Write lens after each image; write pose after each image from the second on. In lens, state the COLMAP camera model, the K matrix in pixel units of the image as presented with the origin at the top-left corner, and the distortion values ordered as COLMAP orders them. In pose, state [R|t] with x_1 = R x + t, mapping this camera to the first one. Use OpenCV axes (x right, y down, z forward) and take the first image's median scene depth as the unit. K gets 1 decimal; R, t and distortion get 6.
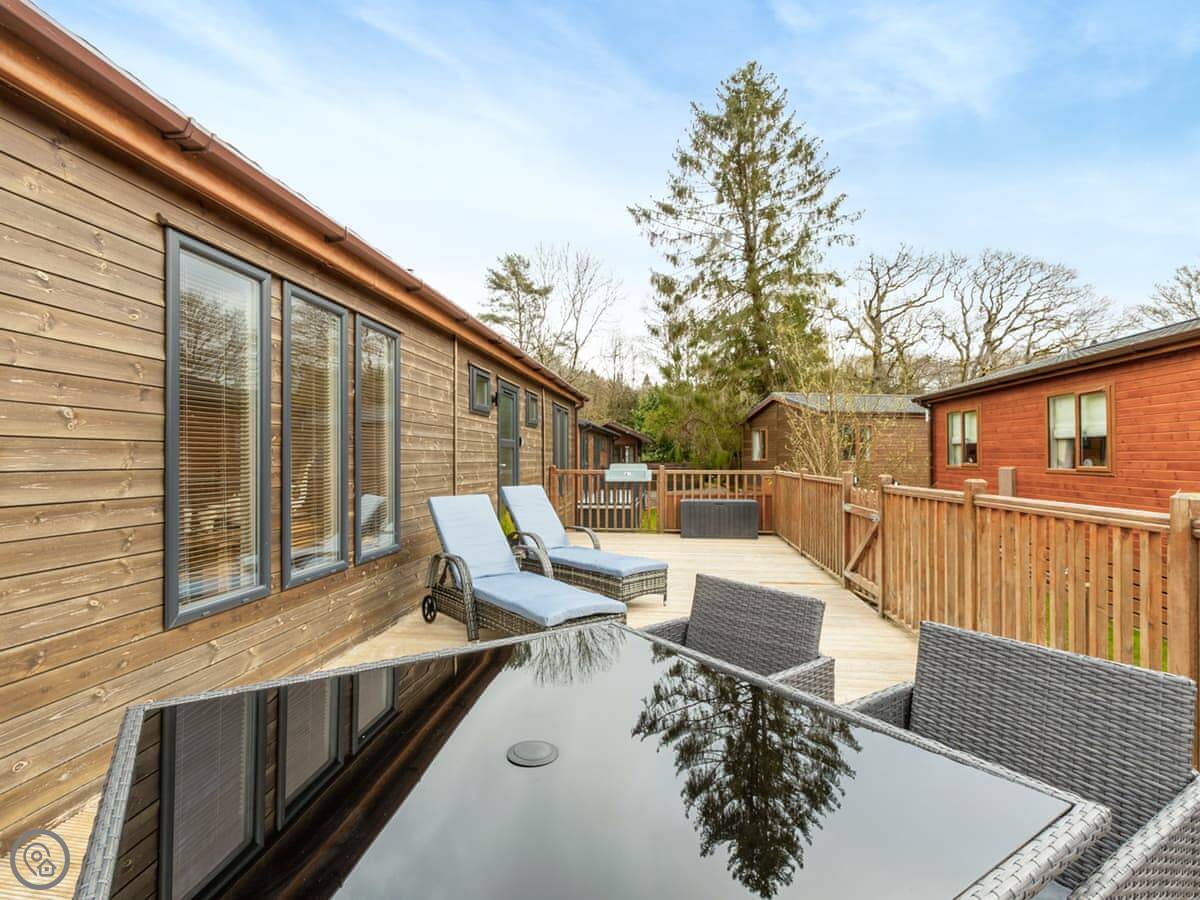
lens RADIAL K [[633.5, 0, 600.0], [0, 633.5, 450.0], [0, 0, 1]] dist [0.001690, 0.001120]
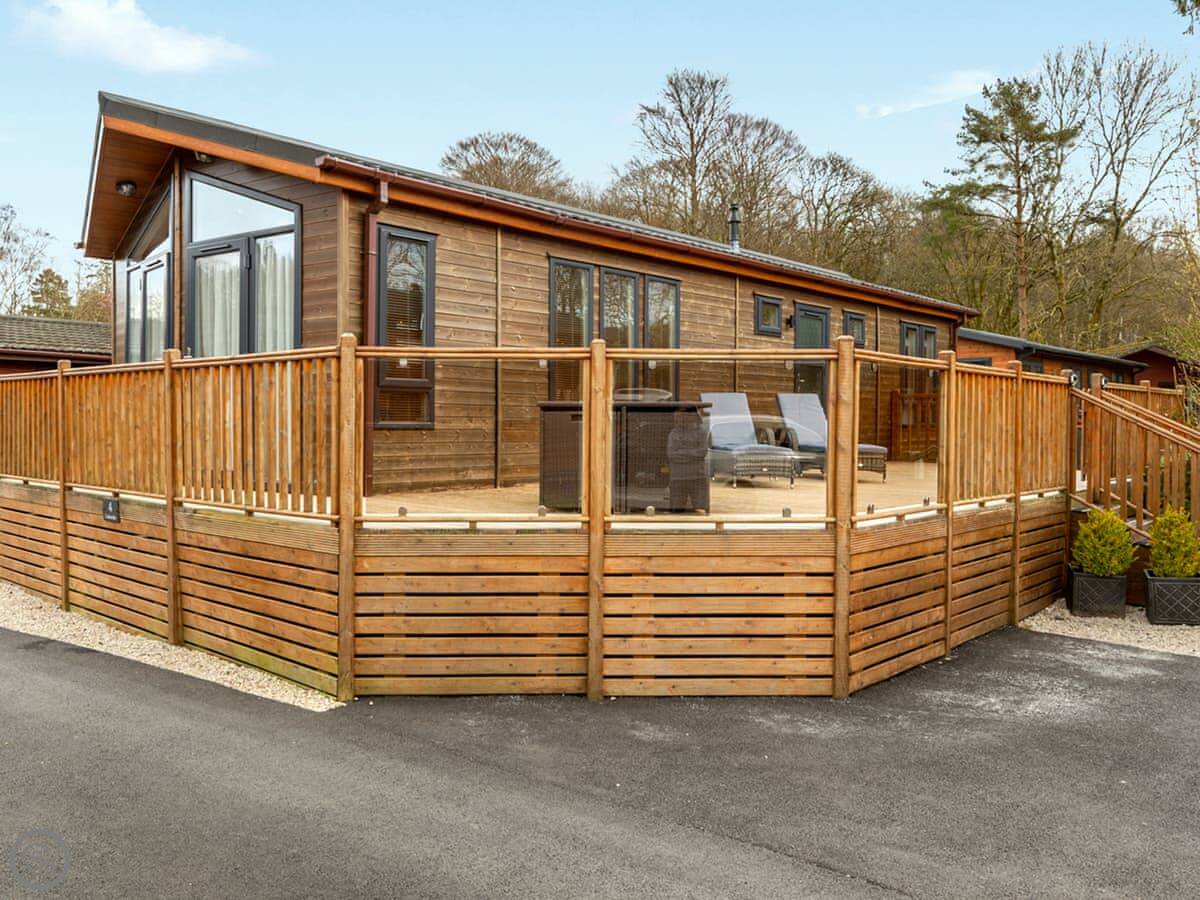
lens RADIAL K [[1126.8, 0, 599.8], [0, 1126.8, 471.2], [0, 0, 1]] dist [-0.006322, -0.006955]
pose [[0.848584, 0.018498, -0.528738, 0.114795], [0.007971, 0.998828, 0.047737, 0.016428], [0.529001, -0.044724, 0.847442, -0.167392]]
